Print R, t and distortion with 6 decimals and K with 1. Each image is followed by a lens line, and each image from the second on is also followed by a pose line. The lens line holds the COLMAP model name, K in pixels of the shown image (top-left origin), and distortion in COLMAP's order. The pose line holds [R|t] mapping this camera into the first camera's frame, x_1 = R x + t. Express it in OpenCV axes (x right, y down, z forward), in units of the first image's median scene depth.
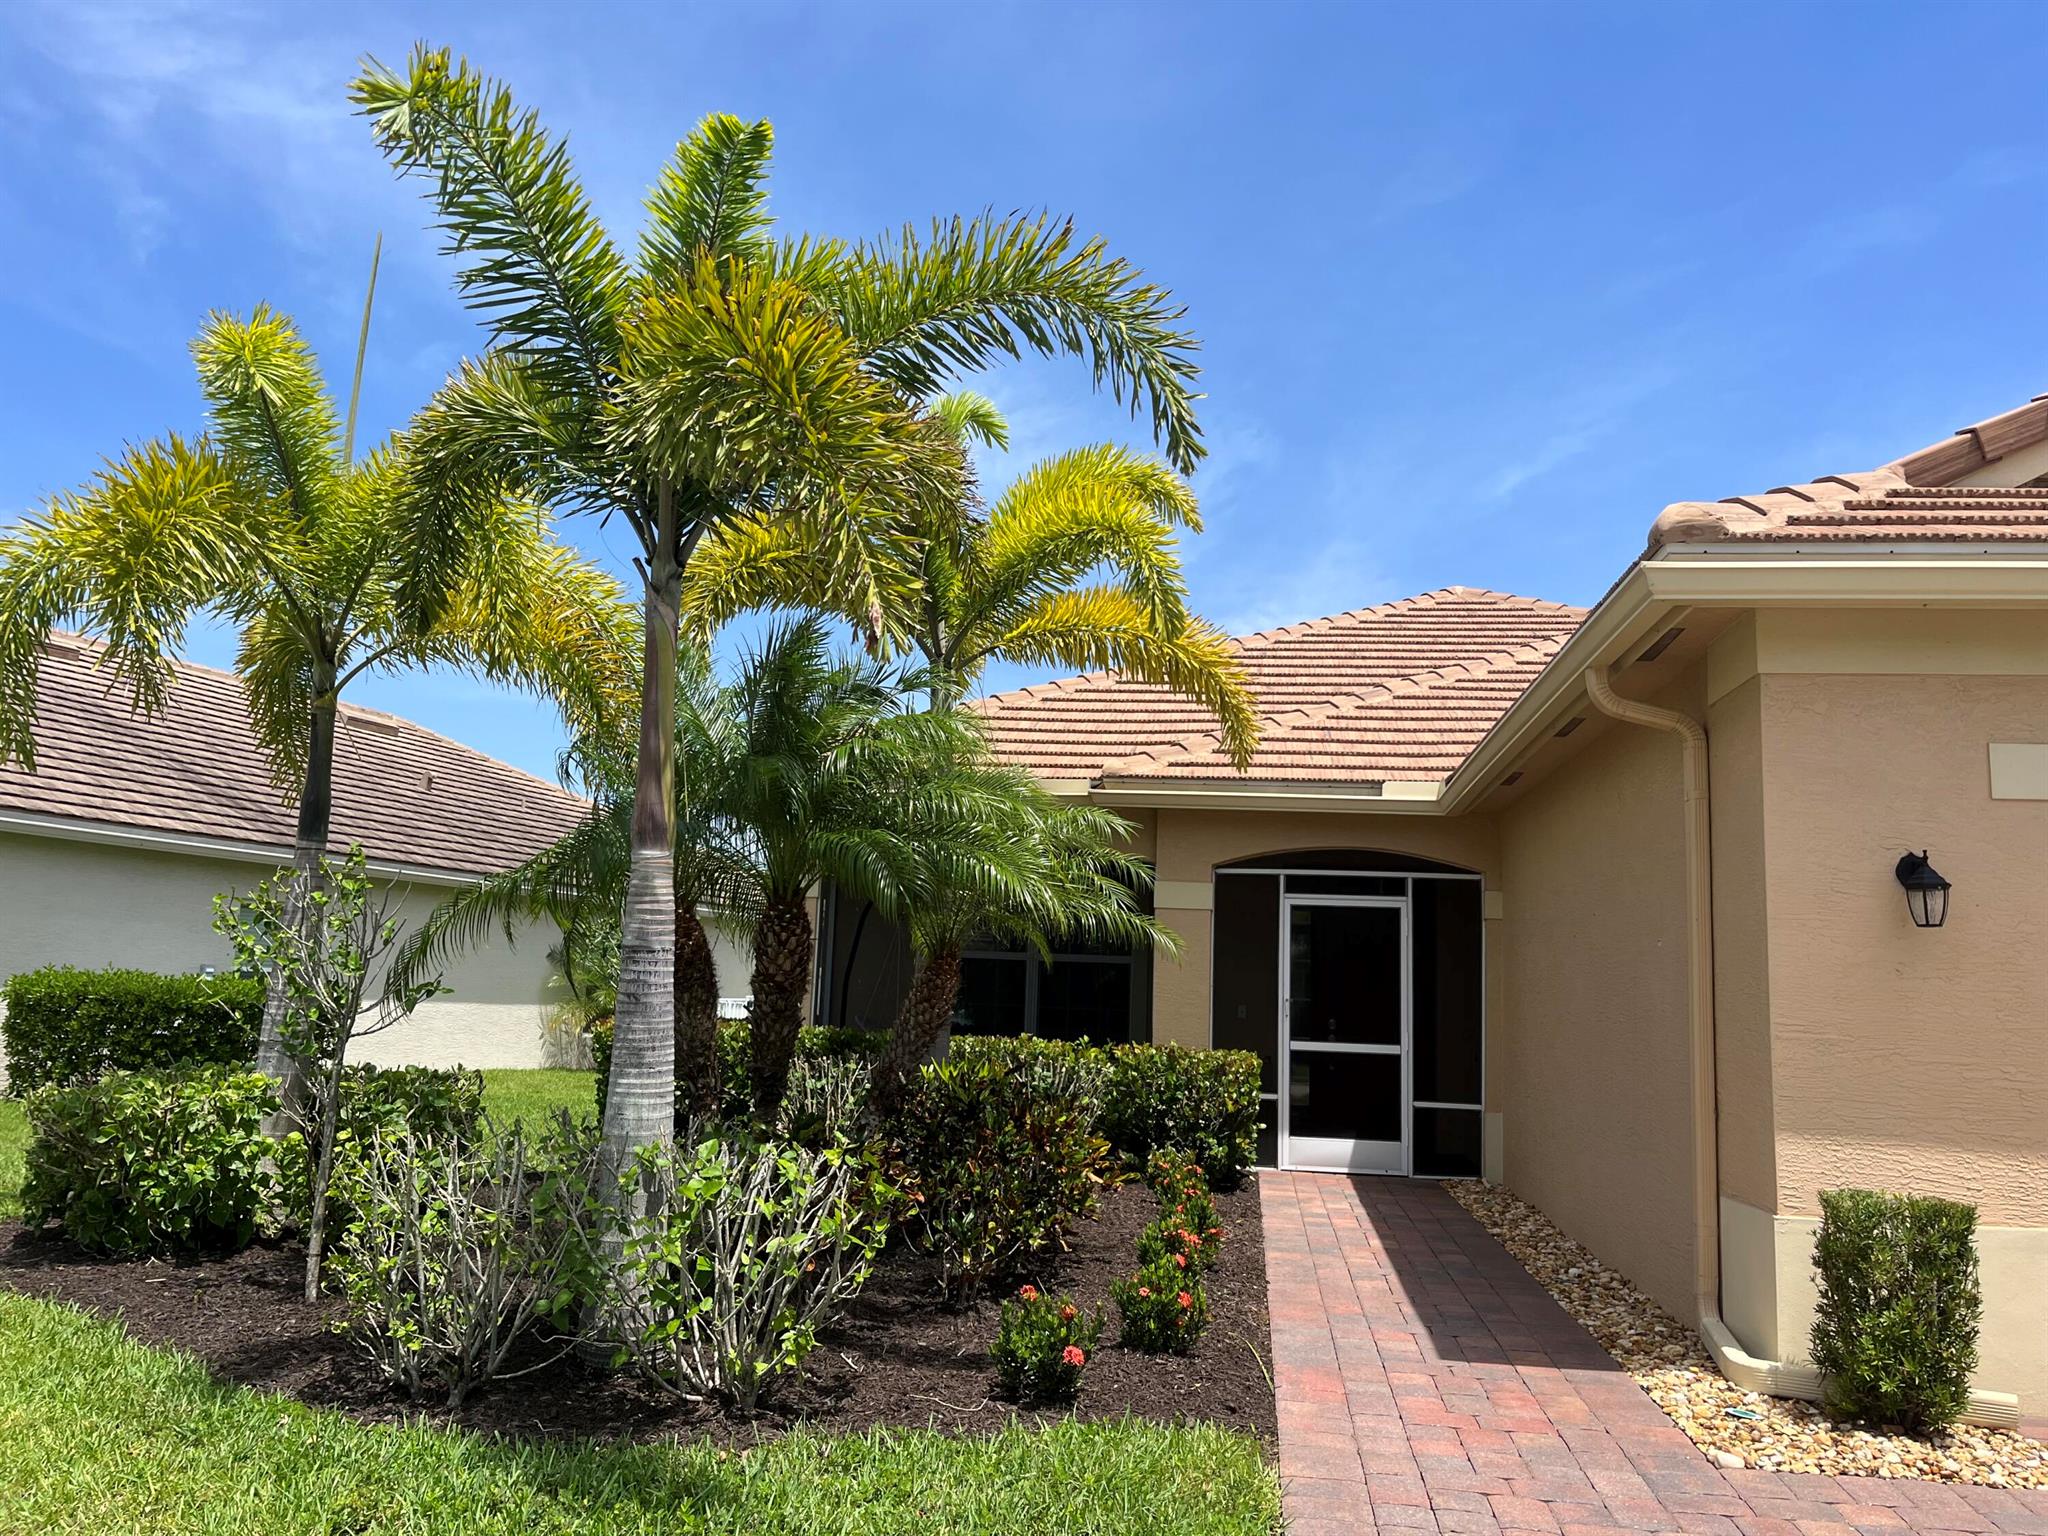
lens RADIAL K [[1541.5, 0, 1024.0], [0, 1541.5, 768.0], [0, 0, 1]] dist [0.060627, -0.090448]
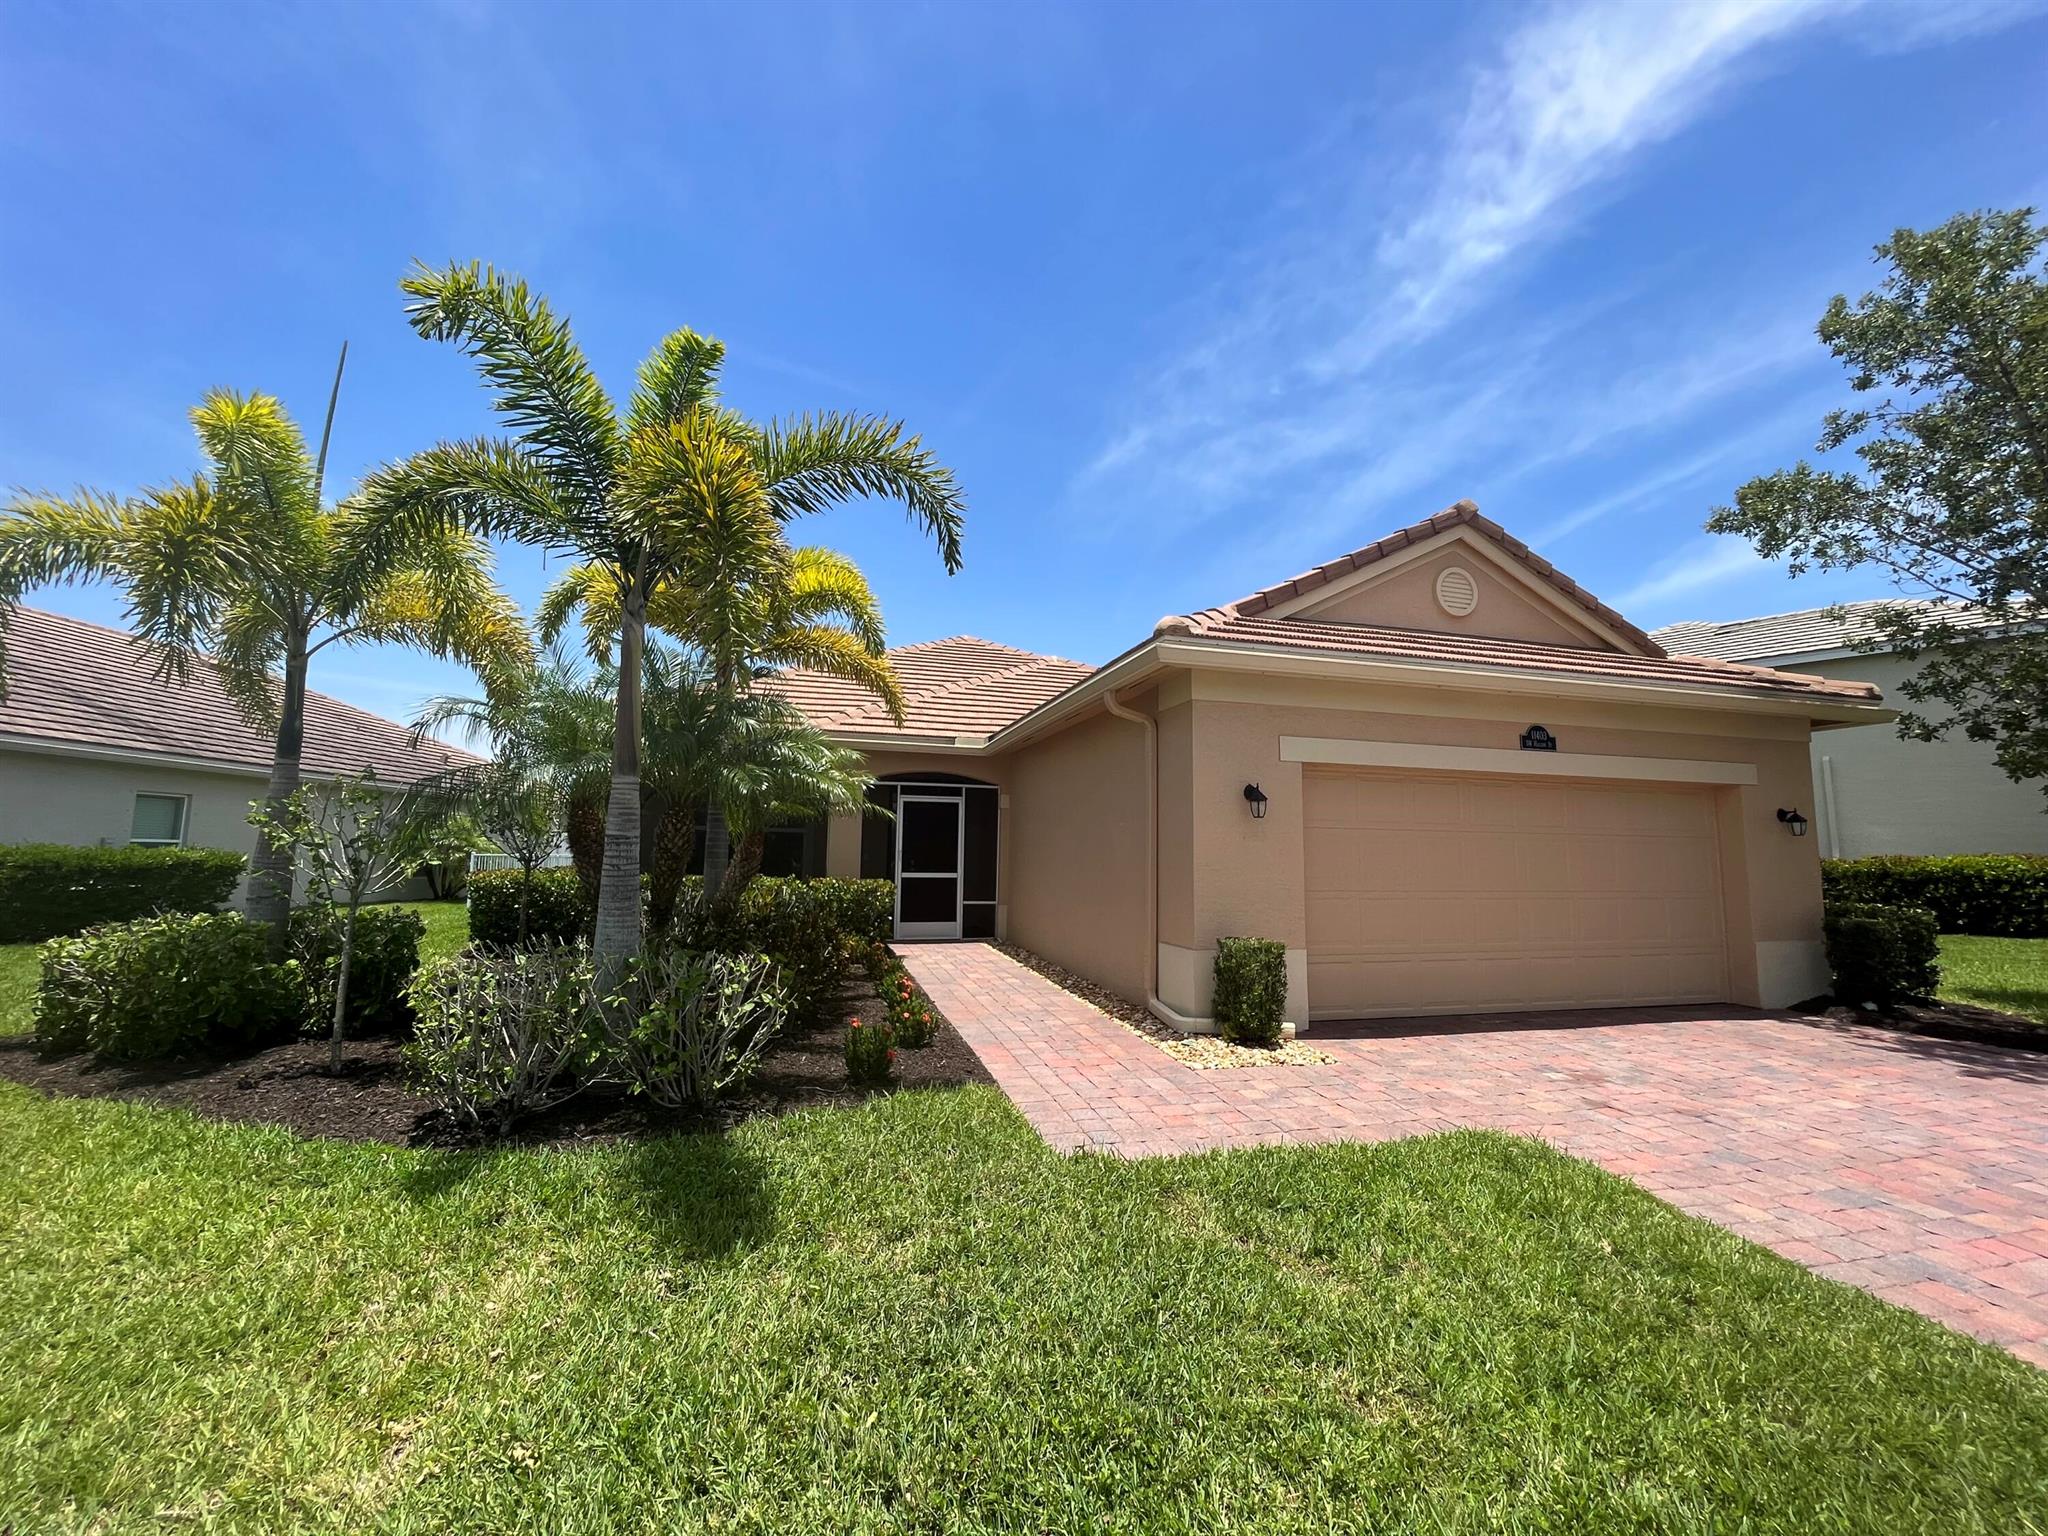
lens RADIAL K [[822.2, 0, 1027.8], [0, 822.2, 741.7], [0, 0, 1]] dist [0.000893, 0.000094]
pose [[0.925316, 0.030753, 0.377949, -0.133014], [-0.039123, 0.999129, 0.014484, -0.007802], [-0.377175, -0.028188, 0.925713, 0.030603]]
